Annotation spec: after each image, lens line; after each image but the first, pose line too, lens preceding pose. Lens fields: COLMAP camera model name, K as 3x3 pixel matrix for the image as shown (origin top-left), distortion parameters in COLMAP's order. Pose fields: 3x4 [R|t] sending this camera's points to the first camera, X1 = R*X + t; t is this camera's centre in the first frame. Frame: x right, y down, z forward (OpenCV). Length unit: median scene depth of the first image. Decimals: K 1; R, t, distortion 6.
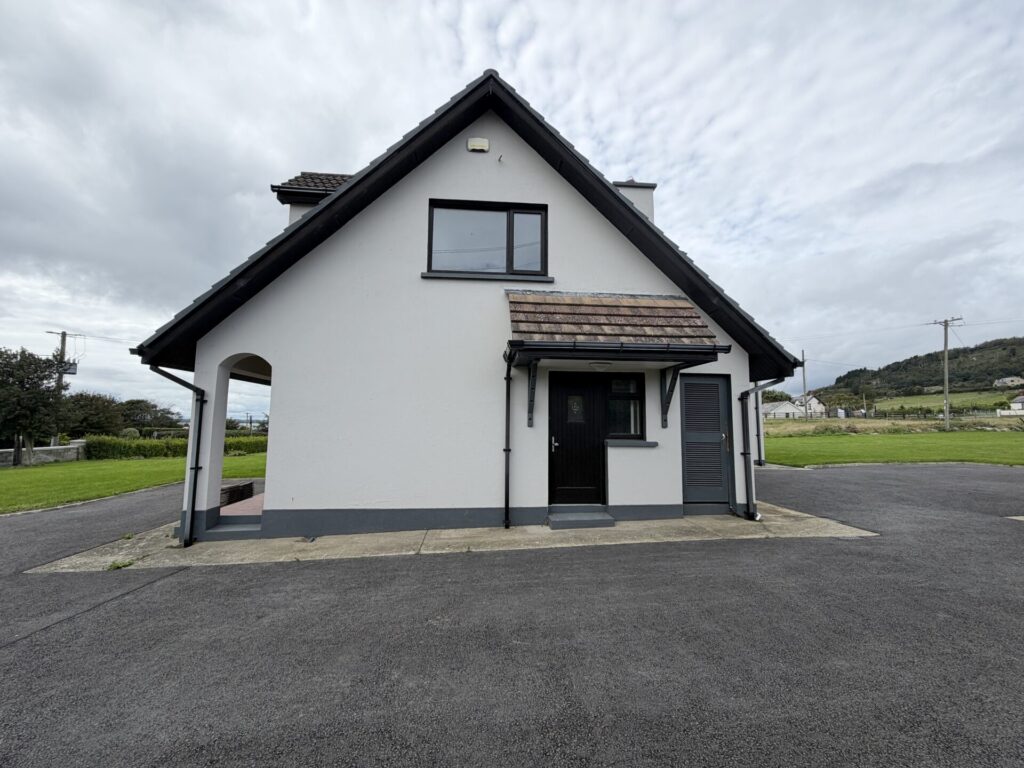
lens RADIAL K [[420.2, 0, 510.4], [0, 420.2, 400.1], [0, 0, 1]] dist [-0.011898, 0.000156]
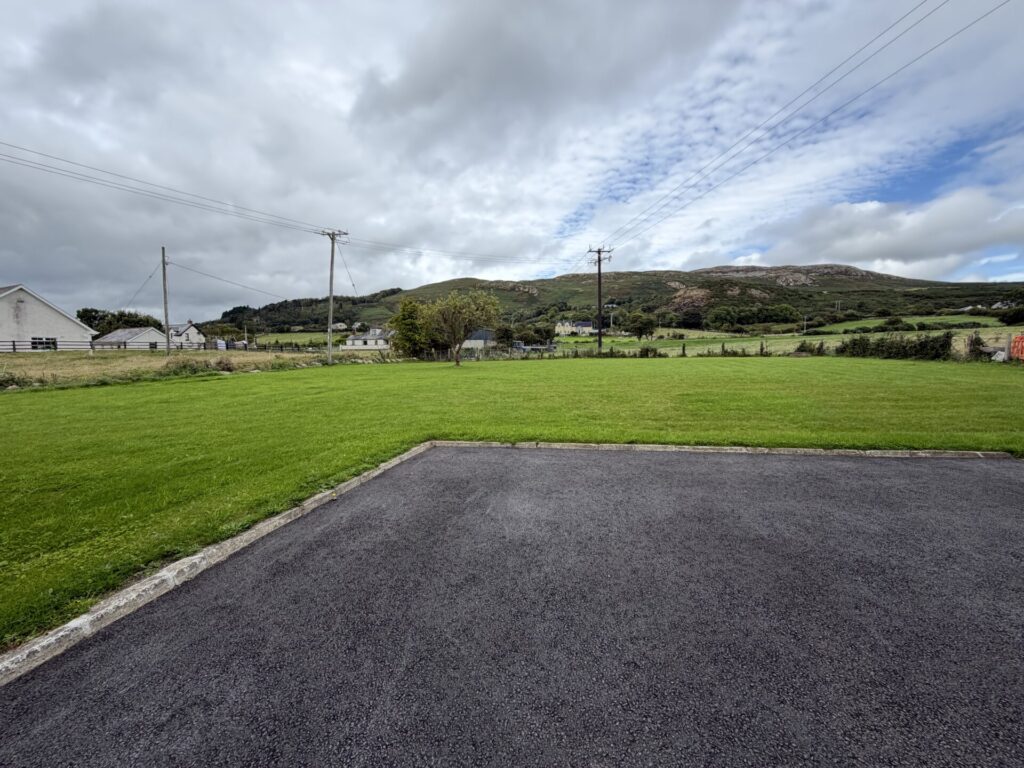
lens RADIAL K [[405.5, 0, 508.9], [0, 405.5, 374.5], [0, 0, 1]] dist [-0.000144, -0.000292]
pose [[0.290579, -0.054138, 0.955318, 0.101115], [-0.043285, 0.996632, 0.069645, 0.005620], [-0.955871, -0.061589, 0.287257, 0.115506]]
